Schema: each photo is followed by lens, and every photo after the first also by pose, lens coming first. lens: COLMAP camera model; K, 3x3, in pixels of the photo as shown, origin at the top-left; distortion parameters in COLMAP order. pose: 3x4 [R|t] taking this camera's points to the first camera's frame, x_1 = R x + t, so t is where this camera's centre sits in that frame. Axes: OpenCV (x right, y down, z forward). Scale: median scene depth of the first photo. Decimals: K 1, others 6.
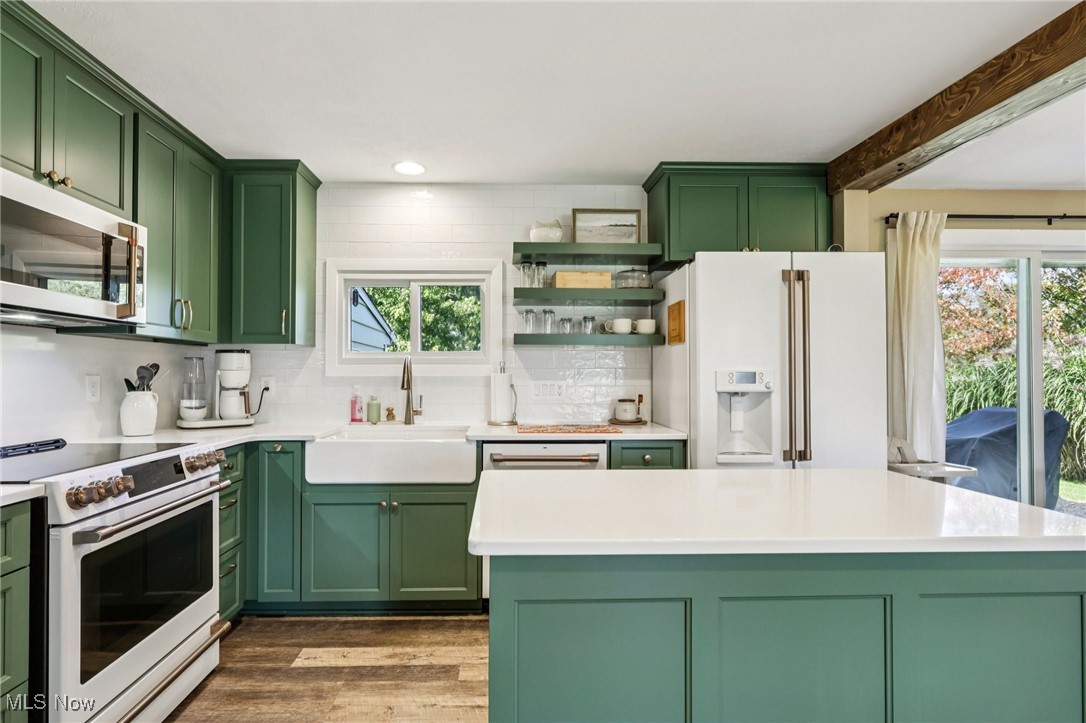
lens RADIAL K [[511.0, 0, 514.1], [0, 511.0, 367.5], [0, 0, 1]] dist [-0.004173, -0.000451]
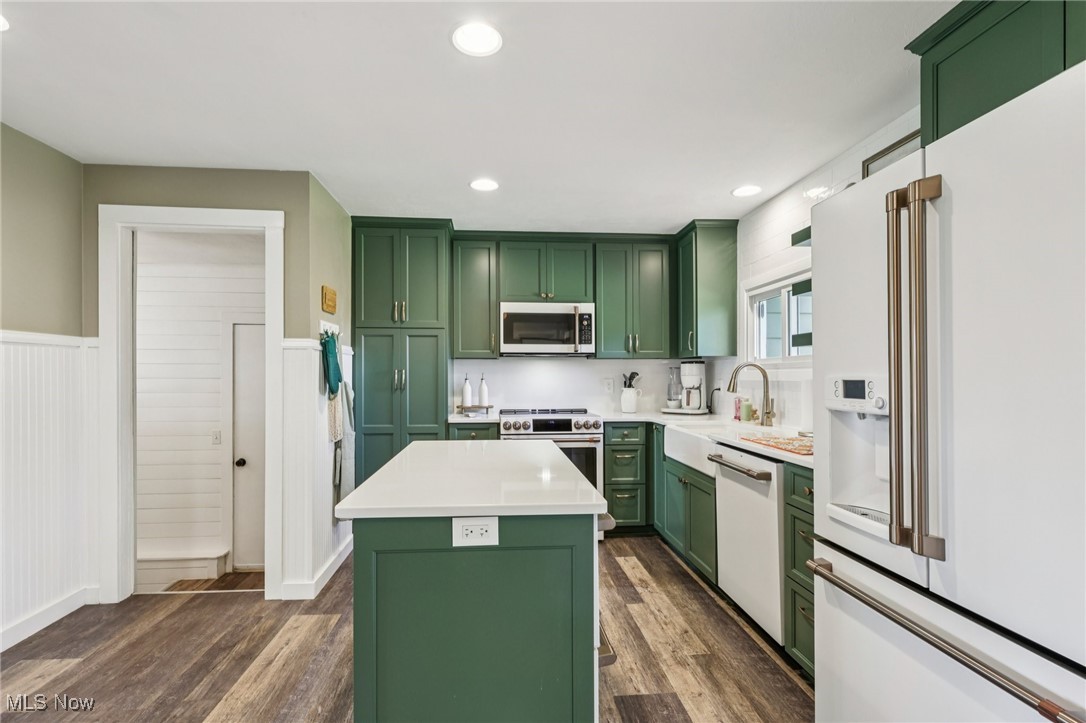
lens RADIAL K [[511.0, 0, 536.4], [0, 511.0, 370.3], [0, 0, 1]] dist [-0.004173, -0.000451]
pose [[0.061959, -0.009638, -0.998032, 1.049075], [0.017170, 0.999816, -0.008589, -0.003984], [0.997931, -0.016604, 0.062113, 0.579093]]
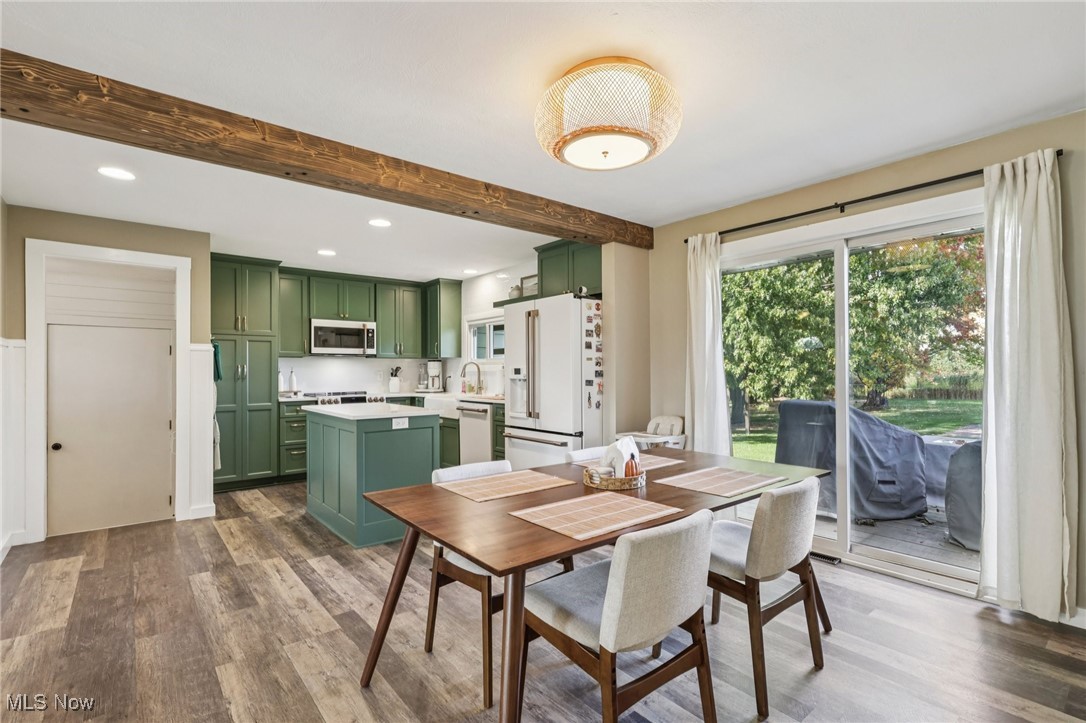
lens RADIAL K [[511.0, 0, 541.4], [0, 511.0, 365.9], [0, 0, 1]] dist [-0.004173, -0.000451]
pose [[0.613618, -0.010393, -0.789535, 1.980219], [0.018416, 0.999830, 0.001152, -0.000752], [0.789389, -0.015247, 0.613704, -0.071806]]
